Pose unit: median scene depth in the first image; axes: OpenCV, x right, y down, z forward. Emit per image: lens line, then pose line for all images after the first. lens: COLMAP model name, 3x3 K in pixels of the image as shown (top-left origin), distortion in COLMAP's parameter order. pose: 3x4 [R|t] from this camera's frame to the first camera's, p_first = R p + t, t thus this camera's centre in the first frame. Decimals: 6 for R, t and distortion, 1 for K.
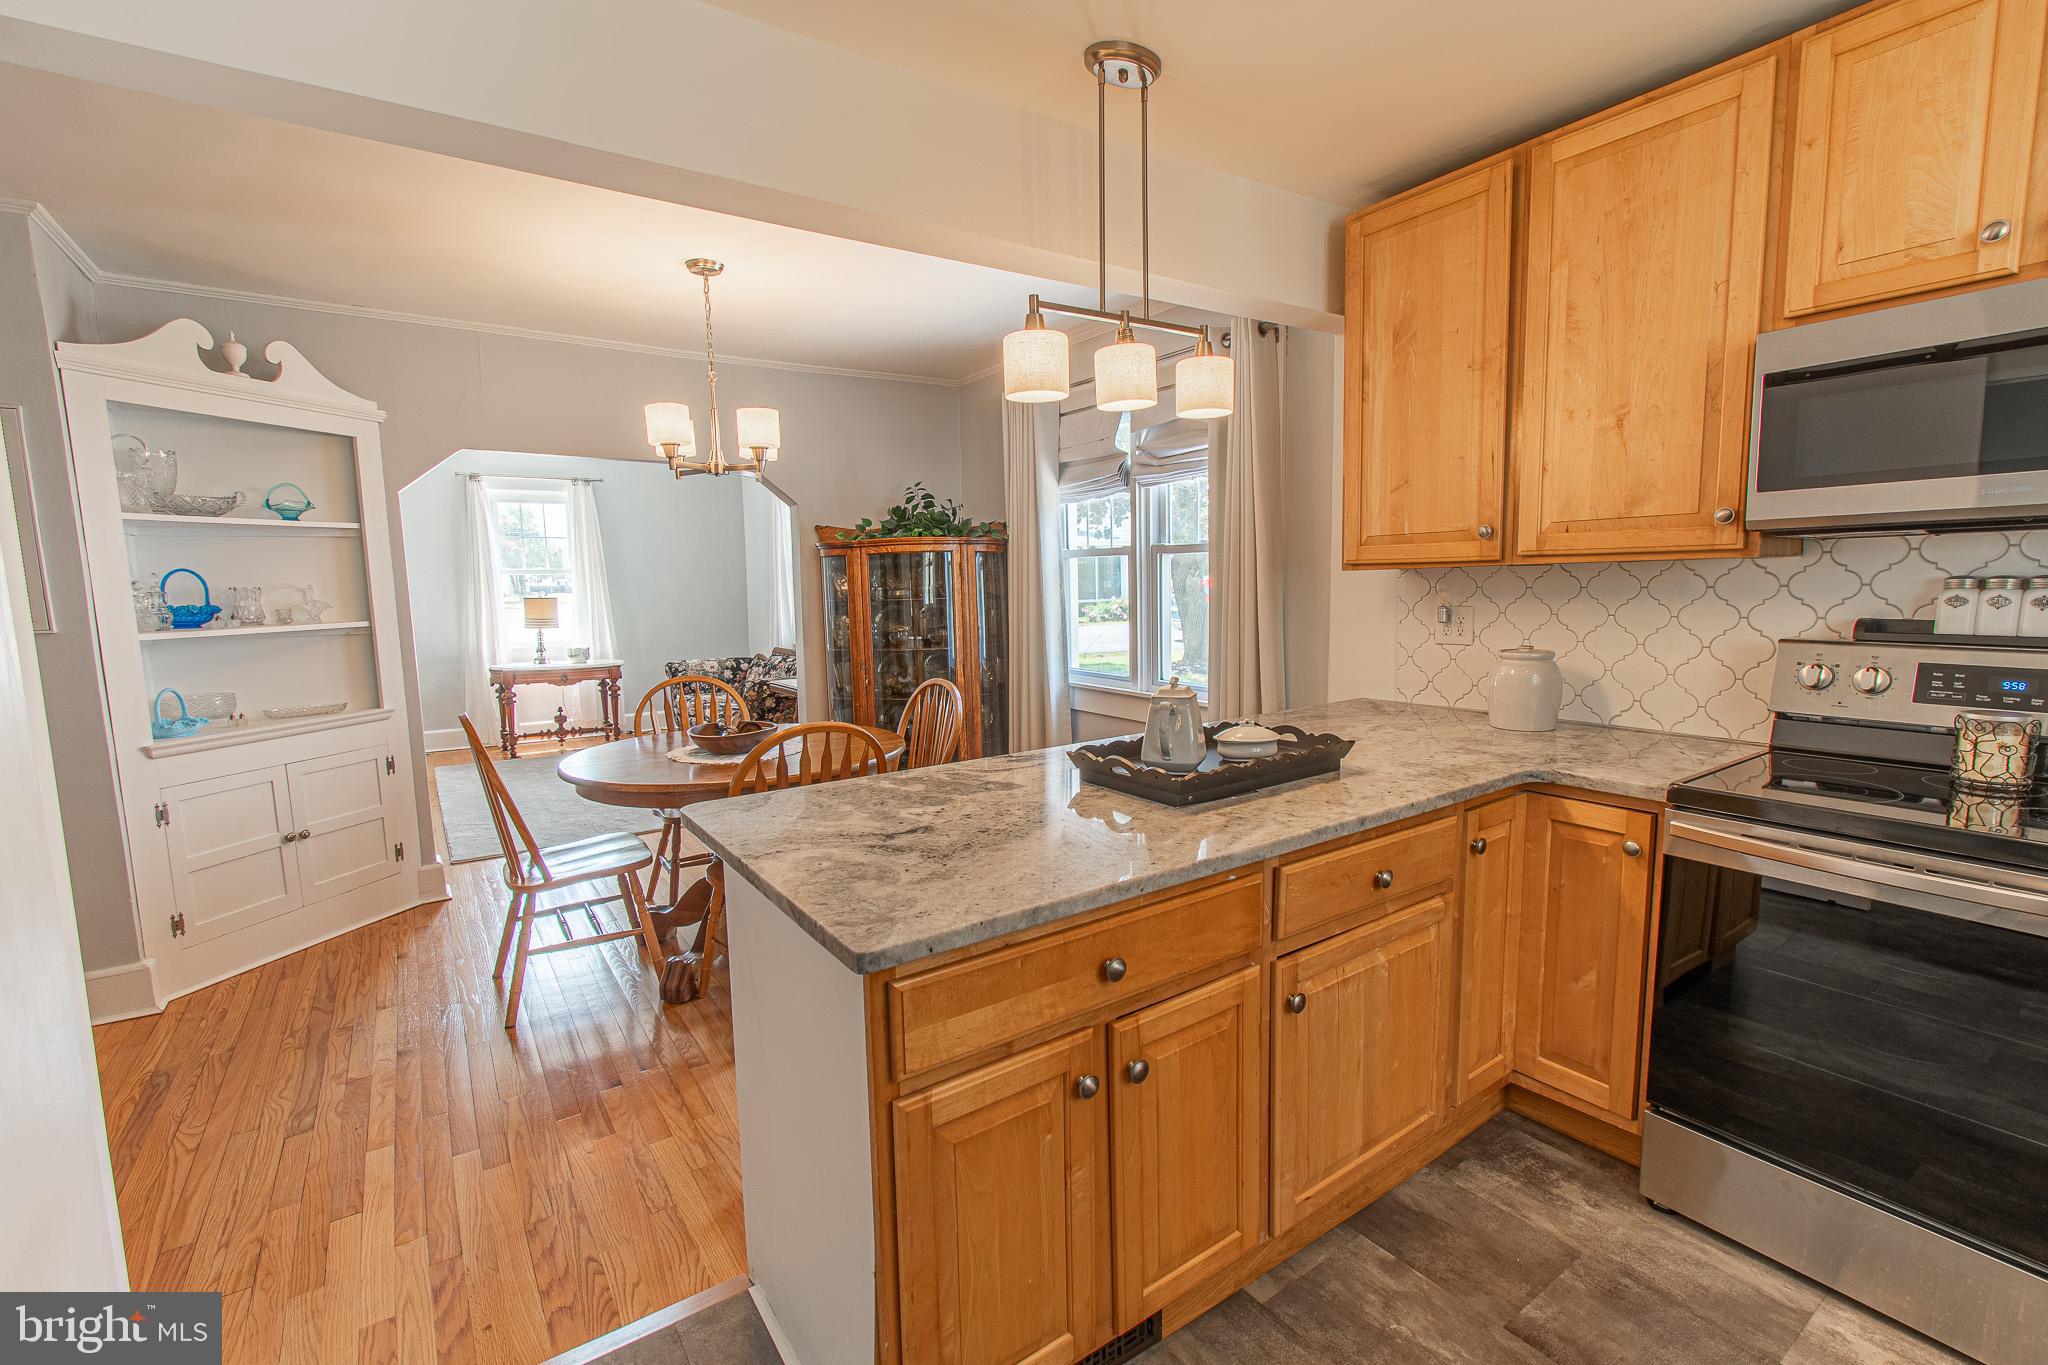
lens RADIAL K [[901.9, 0, 1031.6], [0, 901.9, 688.1], [0, 0, 1]] dist [0.002234, -0.001104]
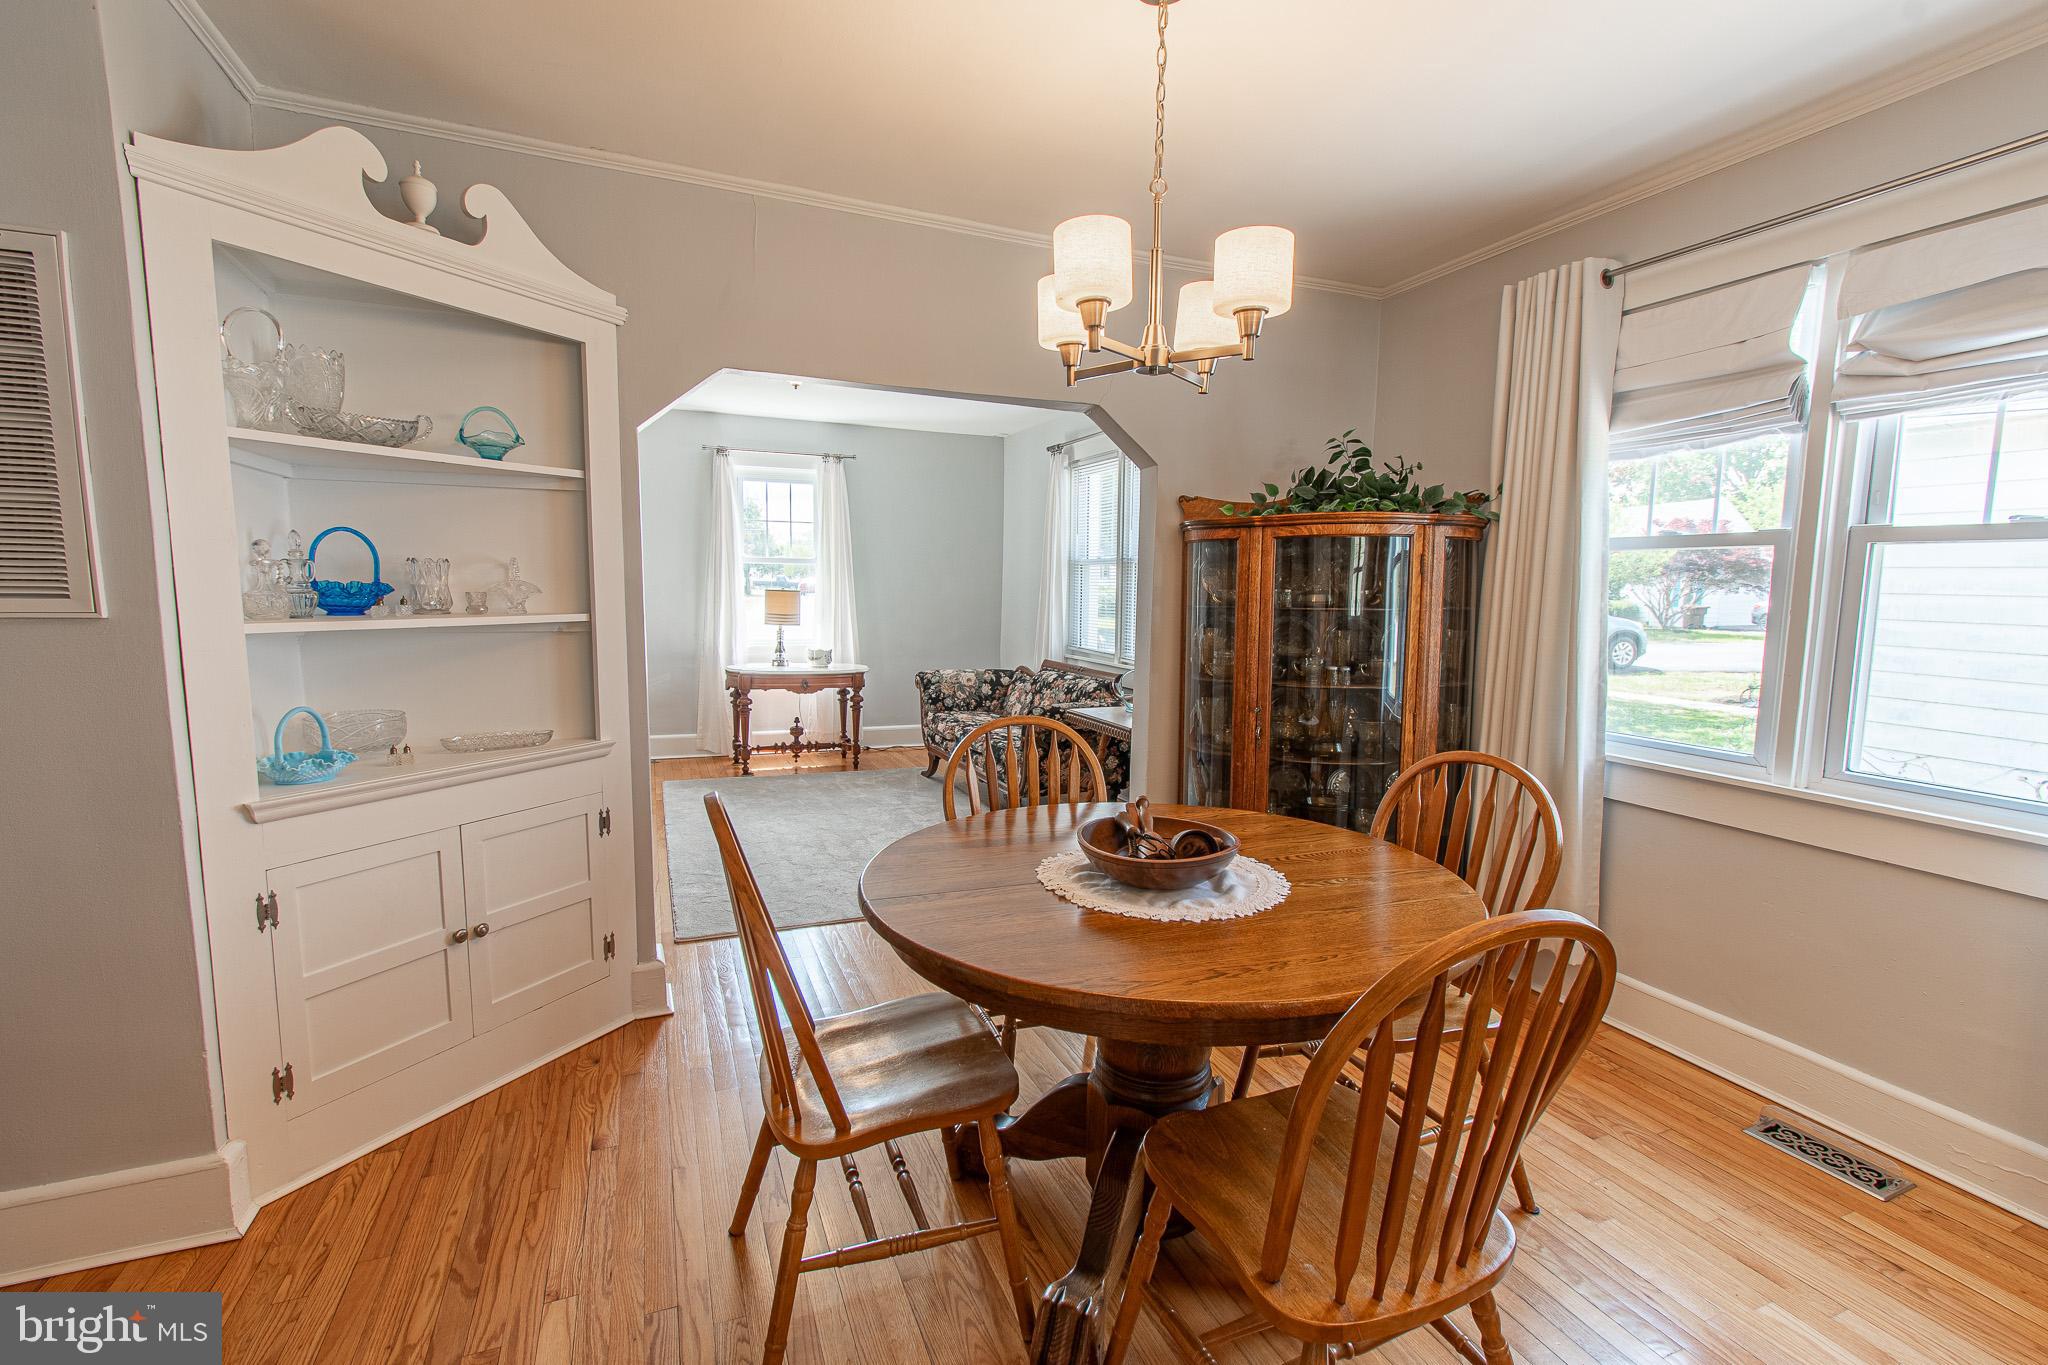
lens RADIAL K [[901.9, 0, 1029.4], [0, 901.9, 687.3], [0, 0, 1]] dist [0.002234, -0.001104]
pose [[0.978026, 0.053291, -0.201558, -0.277142], [-0.055011, 0.998481, -0.002939, -0.036403], [0.201095, 0.013962, 0.979472, 0.415466]]
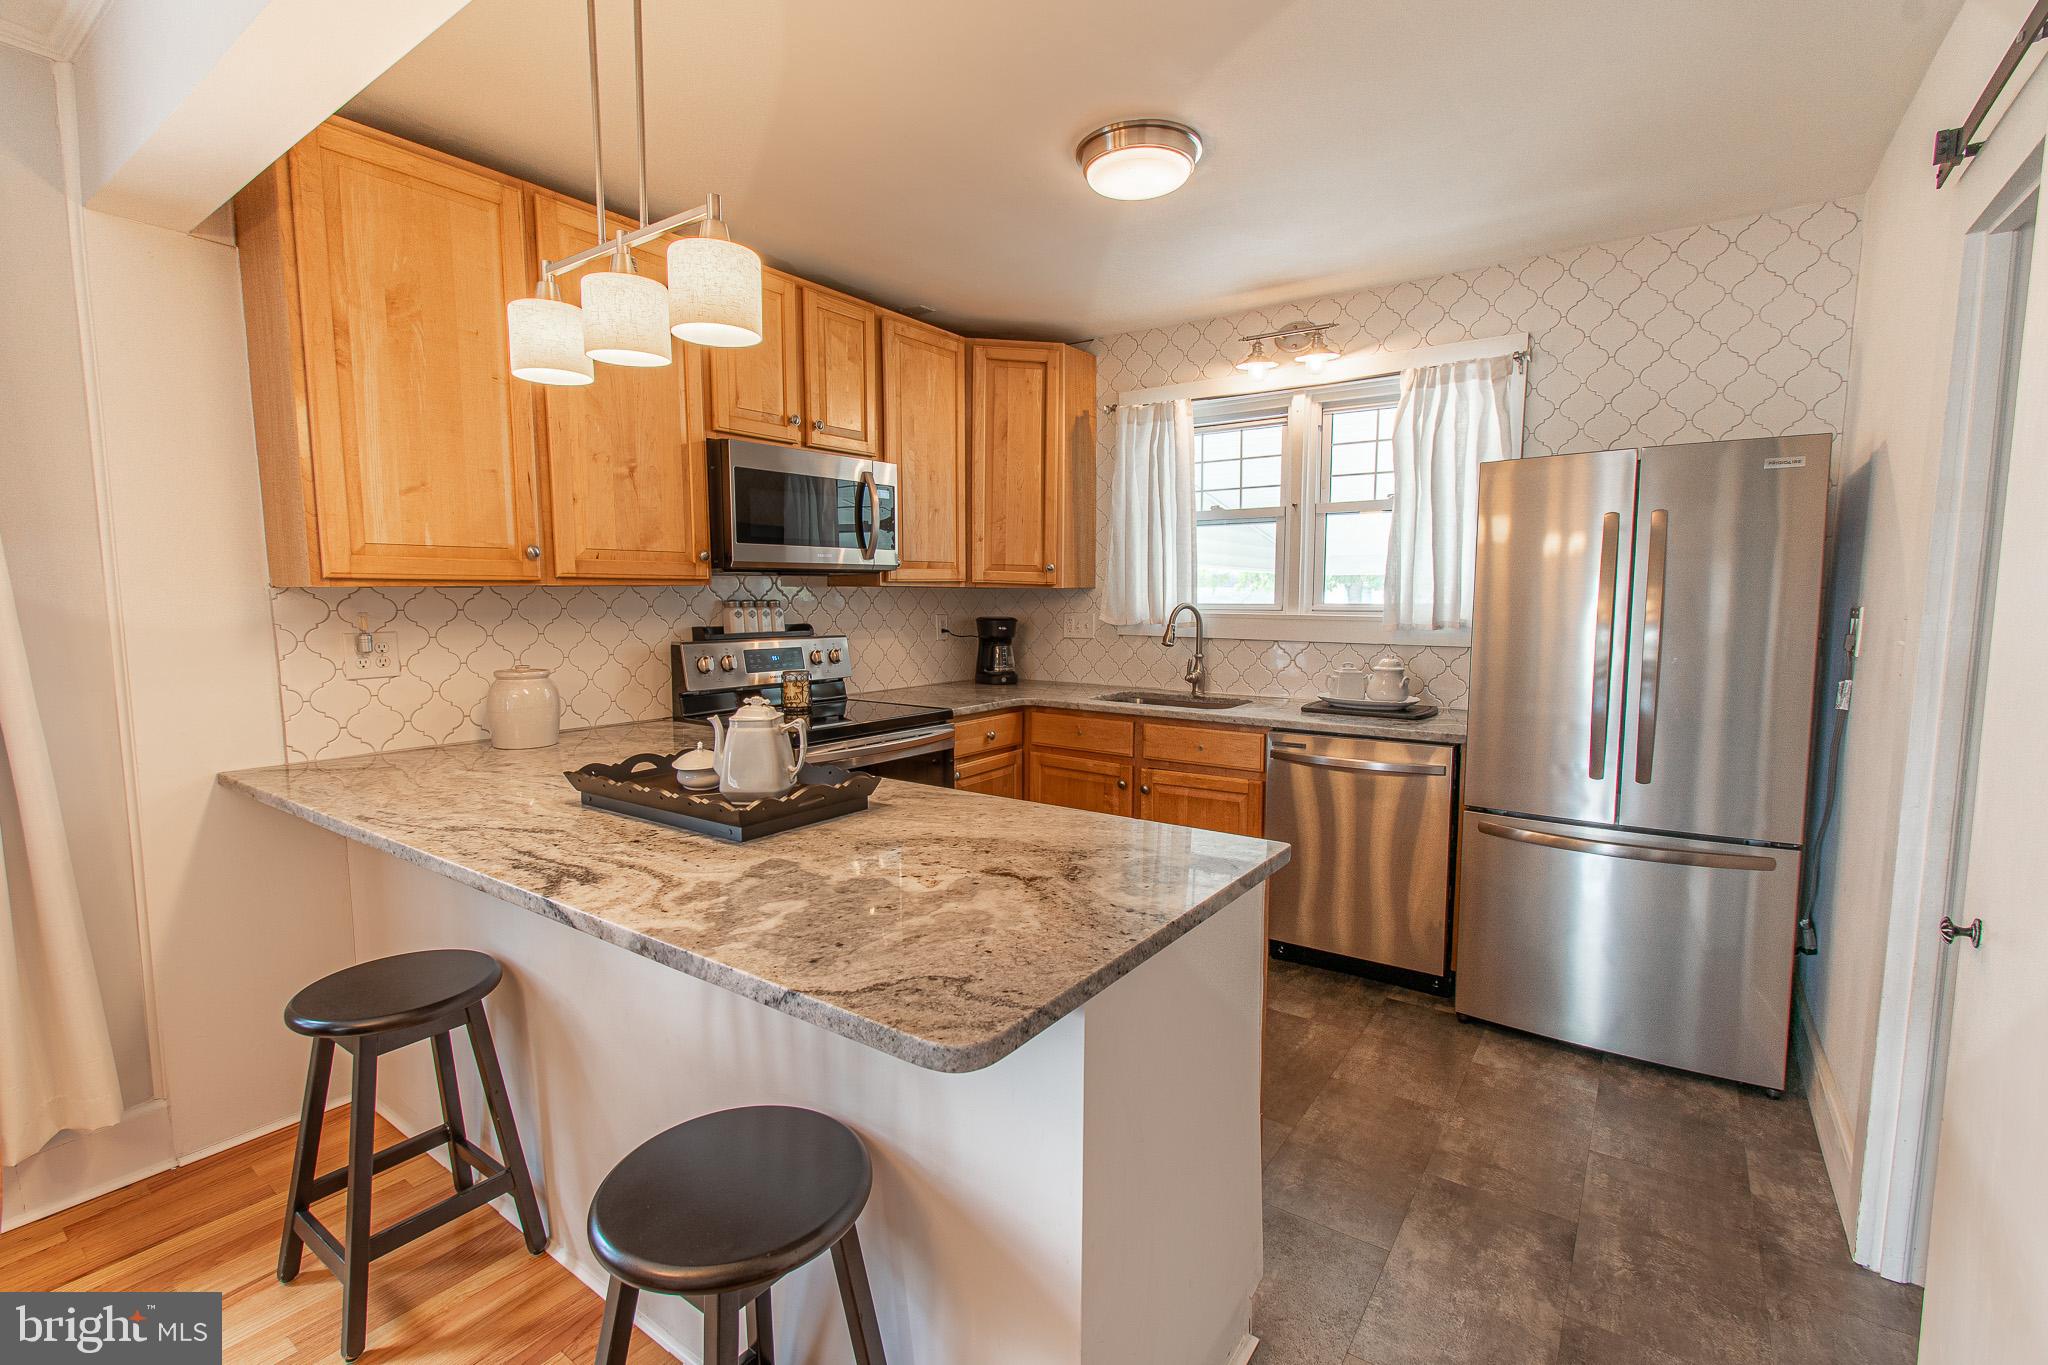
lens RADIAL K [[901.9, 0, 1028.8], [0, 901.9, 687.3], [0, 0, 1]] dist [0.002234, -0.001104]
pose [[-0.341546, -0.073952, 0.936951, -0.430105], [0.124313, 0.984587, 0.123027, -0.054730], [-0.931607, 0.158494, -0.327089, 0.571365]]
